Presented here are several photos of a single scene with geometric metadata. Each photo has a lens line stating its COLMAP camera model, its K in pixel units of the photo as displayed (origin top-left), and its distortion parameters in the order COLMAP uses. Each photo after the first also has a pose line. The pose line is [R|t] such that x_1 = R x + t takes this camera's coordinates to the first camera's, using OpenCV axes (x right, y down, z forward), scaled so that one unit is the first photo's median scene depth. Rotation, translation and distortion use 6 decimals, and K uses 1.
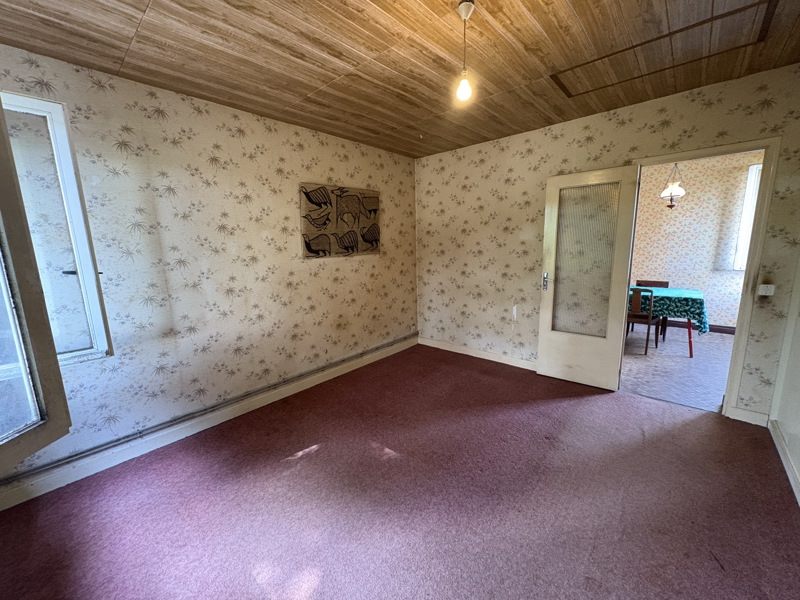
lens RADIAL K [[319.4, 0, 401.5], [0, 319.4, 299.2], [0, 0, 1]] dist [0.003446, 0.000164]
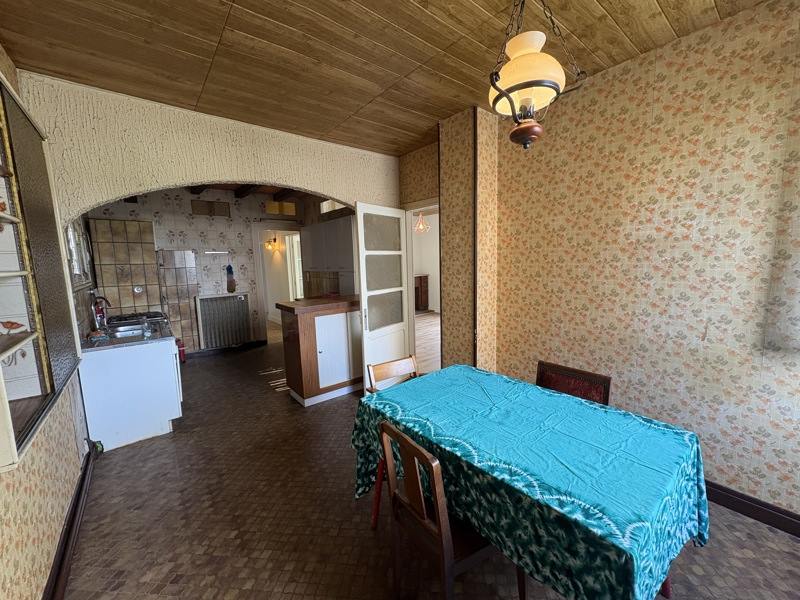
lens RADIAL K [[319.4, 0, 399.6], [0, 319.4, 299.8], [0, 0, 1]] dist [0.003446, 0.000164]
pose [[0.988014, 0.019793, -0.153093, 0.634035], [-0.026800, 0.998679, -0.043840, -0.114641], [0.152023, 0.047417, 0.987239, 0.592480]]
